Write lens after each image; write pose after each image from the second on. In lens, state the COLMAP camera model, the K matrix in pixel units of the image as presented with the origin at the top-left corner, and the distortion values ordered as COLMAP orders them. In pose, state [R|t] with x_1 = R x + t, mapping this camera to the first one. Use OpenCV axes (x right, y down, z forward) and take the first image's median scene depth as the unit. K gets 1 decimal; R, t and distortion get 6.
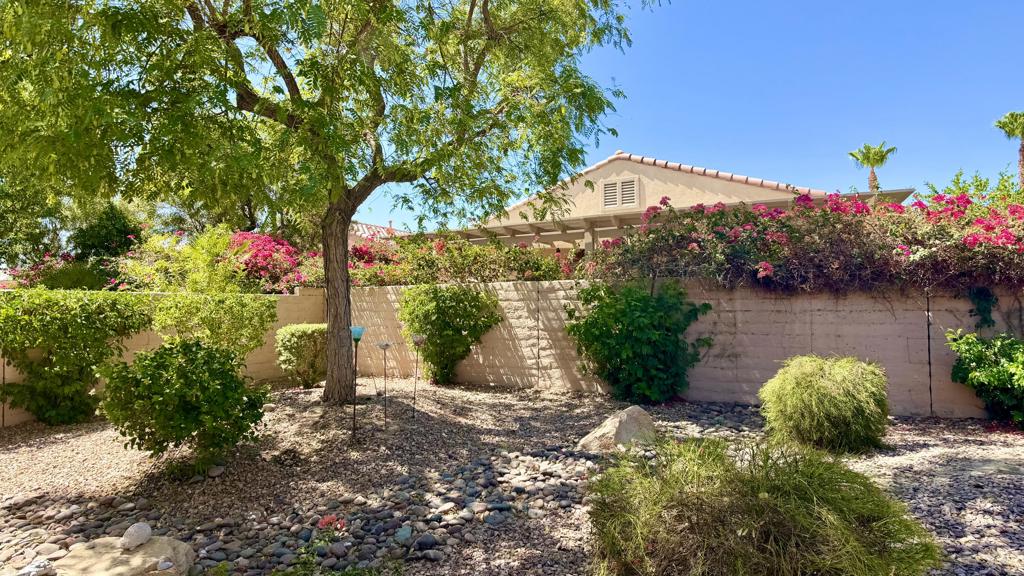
lens RADIAL K [[503.1, 0, 513.6], [0, 503.1, 284.0], [0, 0, 1]] dist [-0.012120, -0.019095]
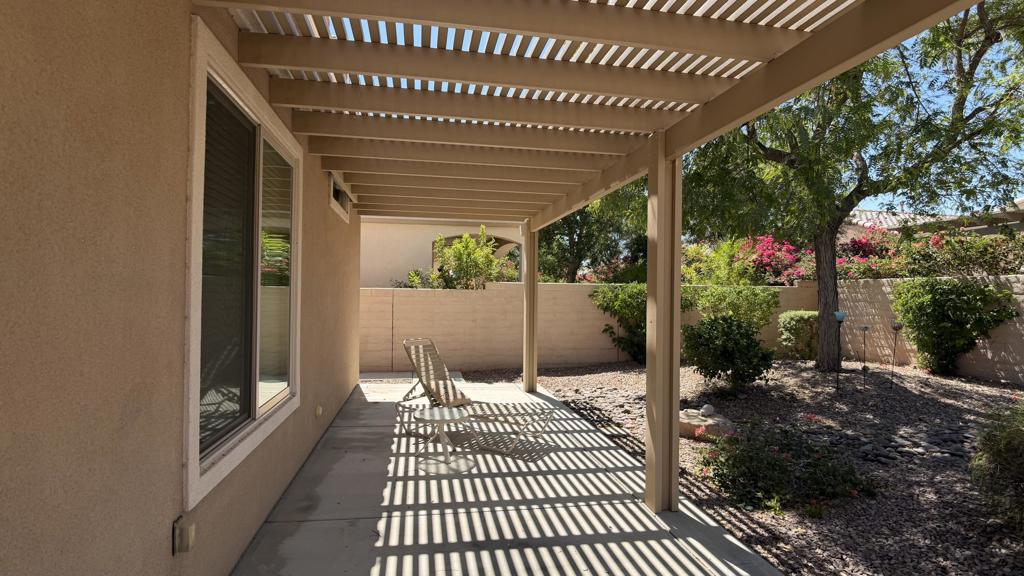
lens RADIAL K [[521.5, 0, 519.6], [0, 521.5, 286.9], [0, 0, 1]] dist [-0.005397, -0.018273]
pose [[0.622000, 0.006606, -0.782989, 0.151439], [0.015281, 0.999672, 0.020574, -0.015279], [0.782868, -0.024762, 0.621695, -0.335568]]
